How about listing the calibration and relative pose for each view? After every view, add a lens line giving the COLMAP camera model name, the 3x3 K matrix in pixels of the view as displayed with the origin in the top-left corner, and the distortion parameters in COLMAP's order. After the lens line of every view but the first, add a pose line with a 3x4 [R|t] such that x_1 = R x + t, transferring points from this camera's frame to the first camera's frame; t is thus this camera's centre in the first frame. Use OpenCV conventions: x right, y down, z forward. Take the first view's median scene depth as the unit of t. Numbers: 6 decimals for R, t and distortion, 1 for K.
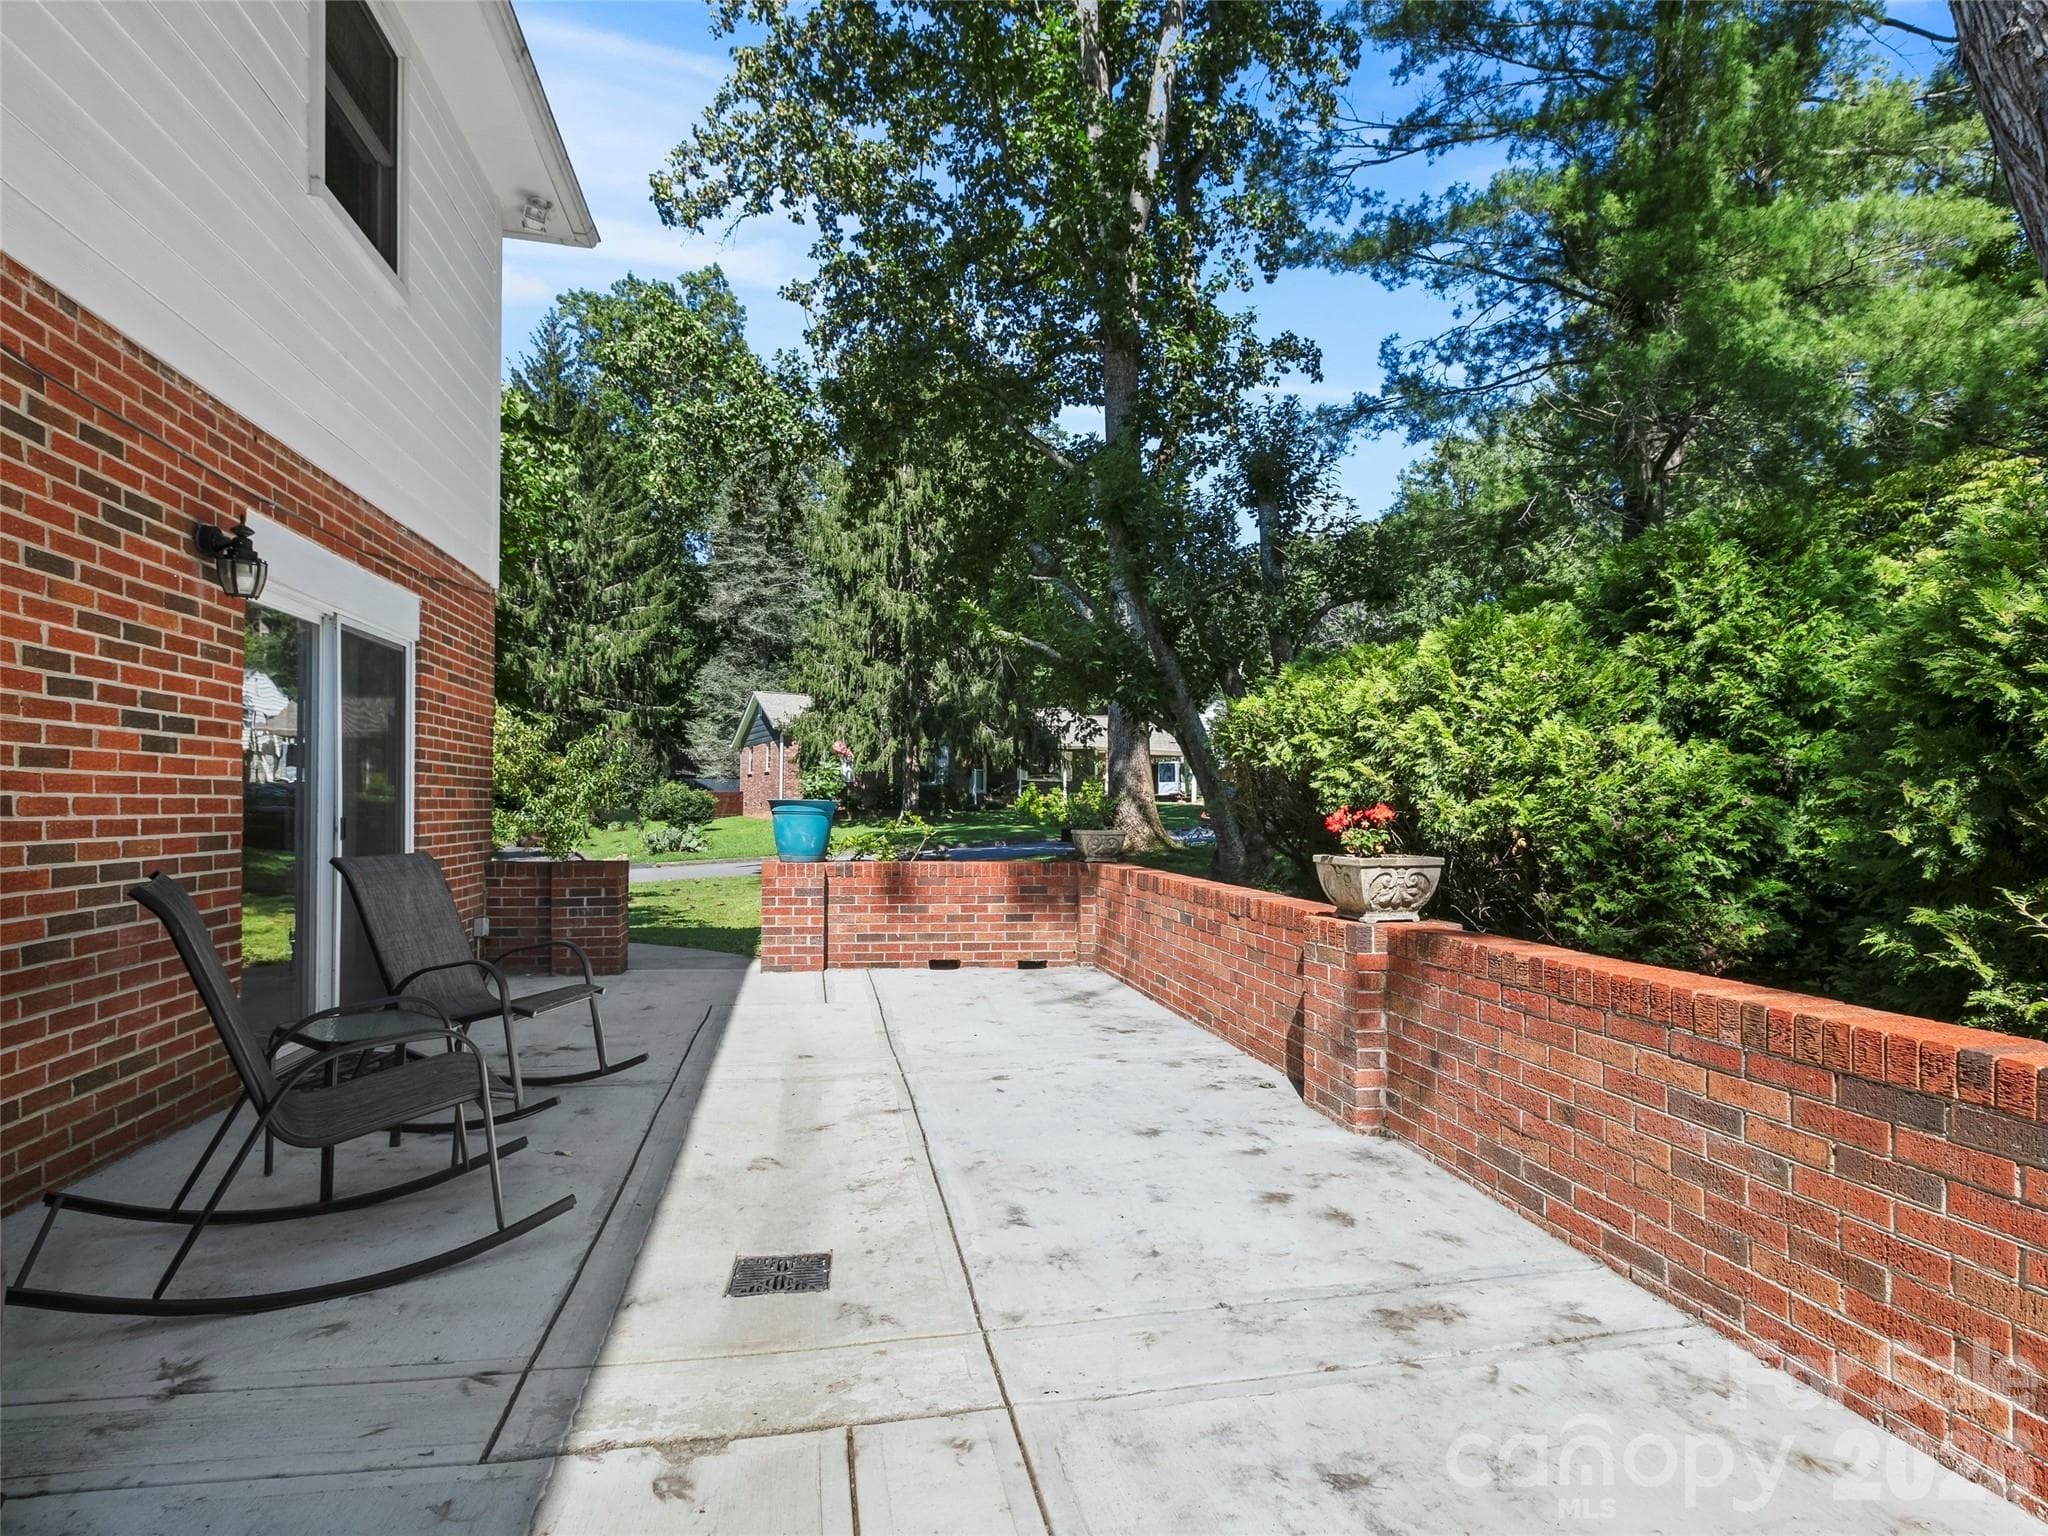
lens RADIAL K [[1086.2, 0, 1027.2], [0, 1086.2, 777.7], [0, 0, 1]] dist [0.002819, 0.000562]
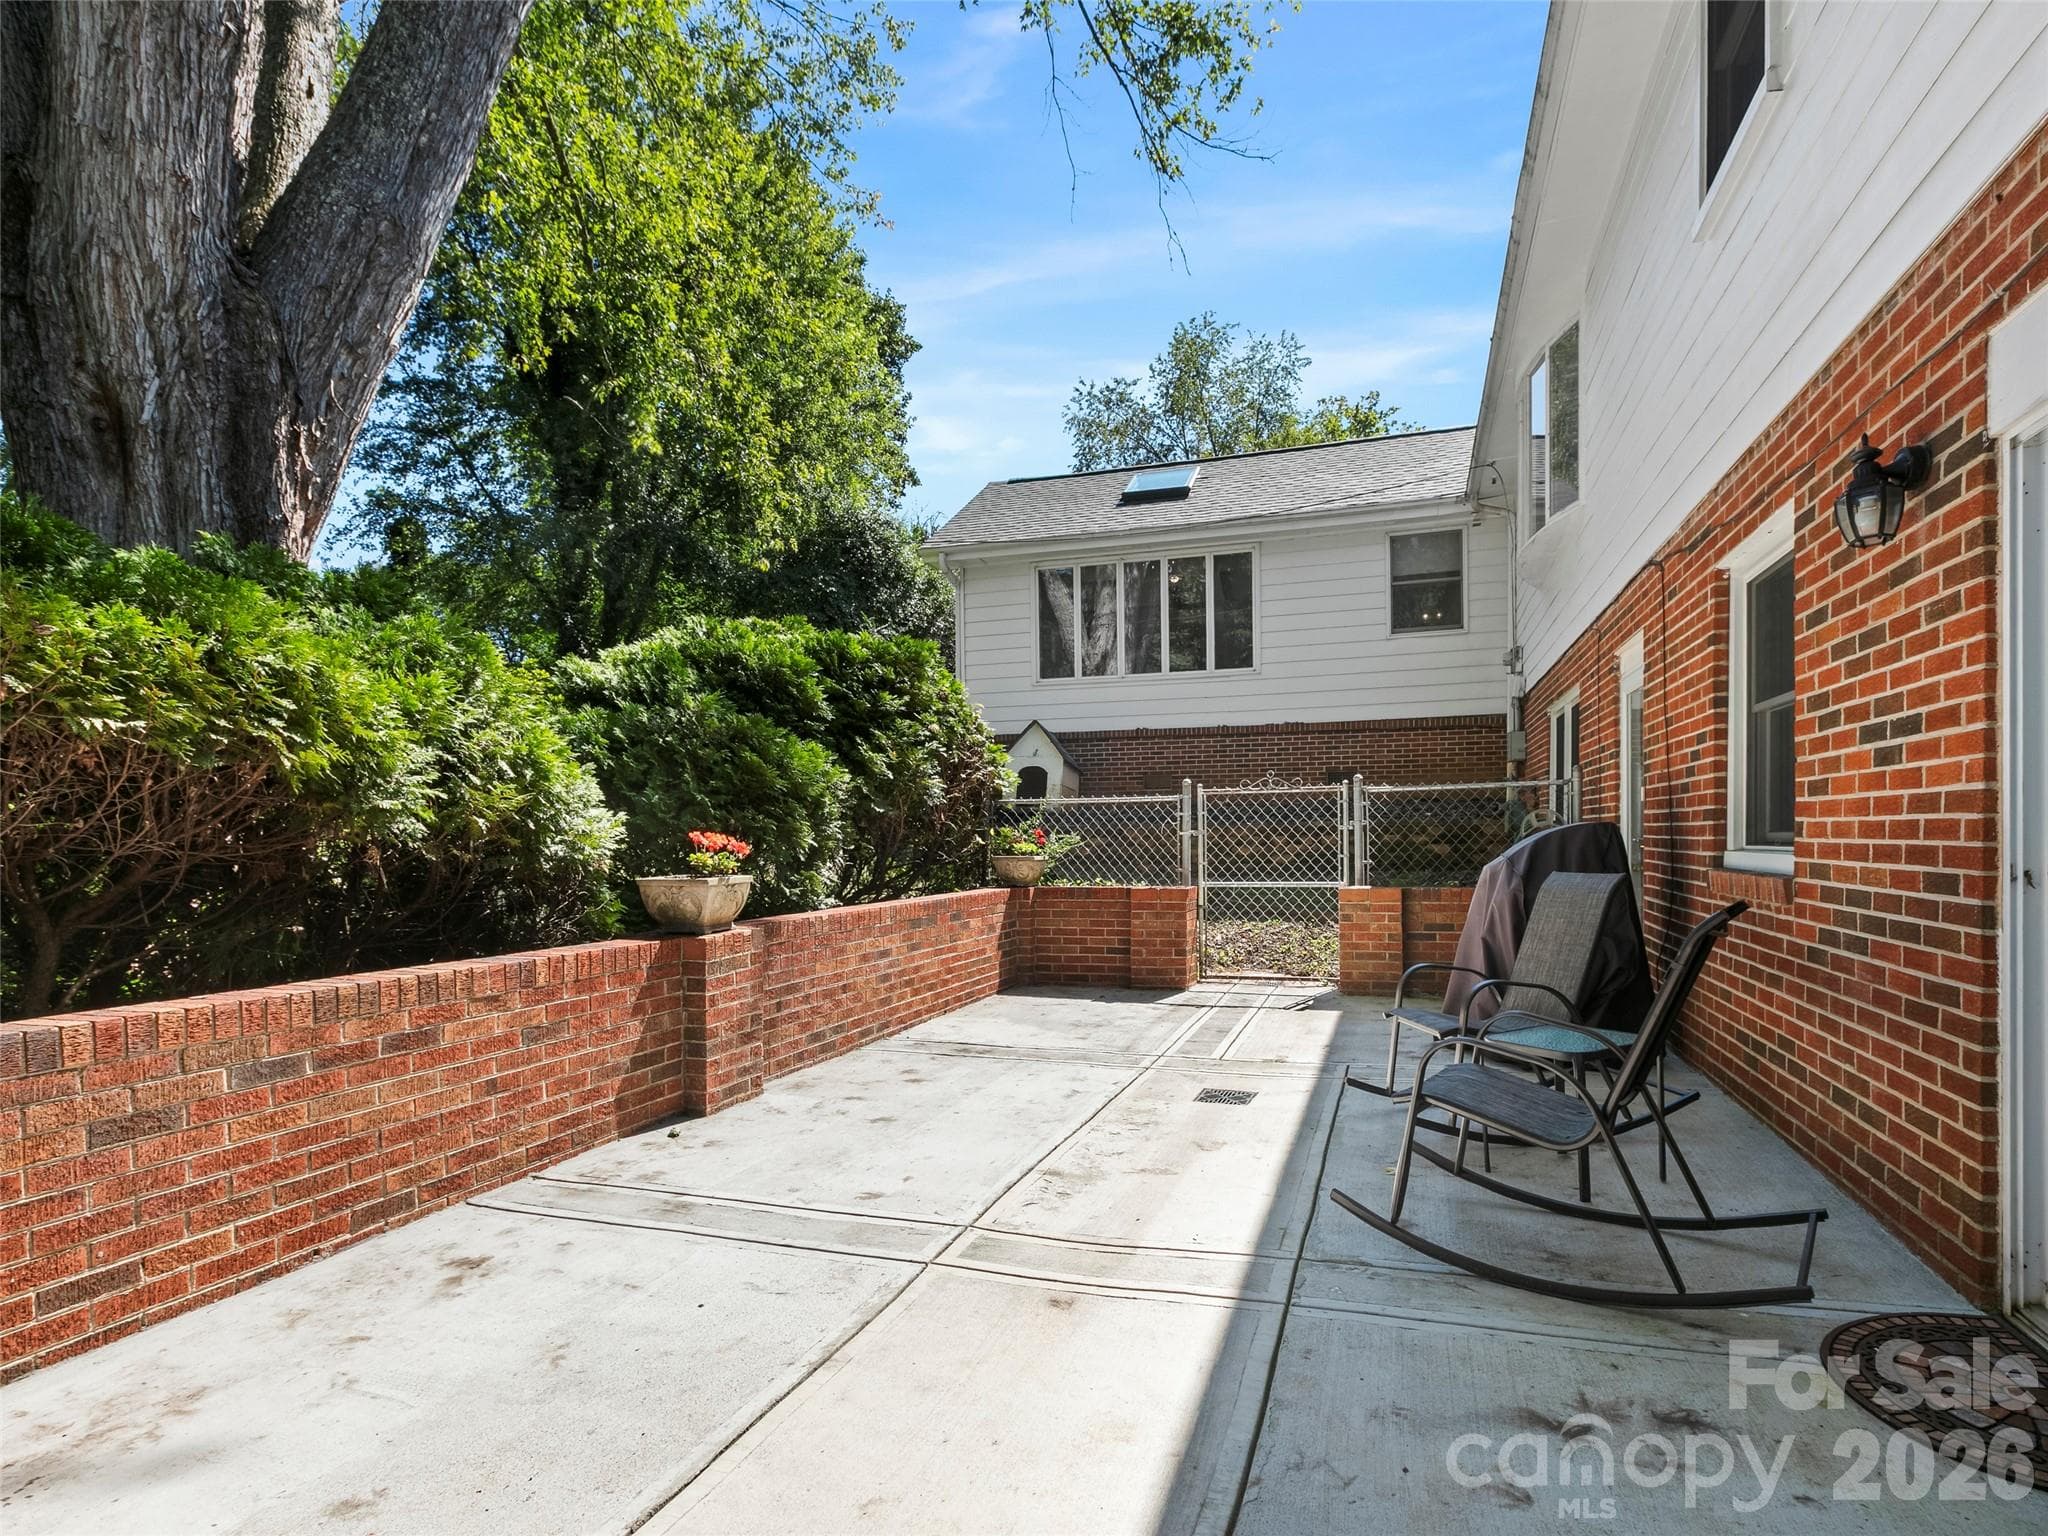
lens RADIAL K [[1086.2, 0, 1029.7], [0, 1086.2, 768.4], [0, 0, 1]] dist [0.002819, 0.000562]
pose [[-0.864071, 0.033947, 0.502224, -0.609209], [-0.007366, 0.996764, -0.080047, 0.047814], [-0.503316, -0.072866, -0.861025, 1.931681]]
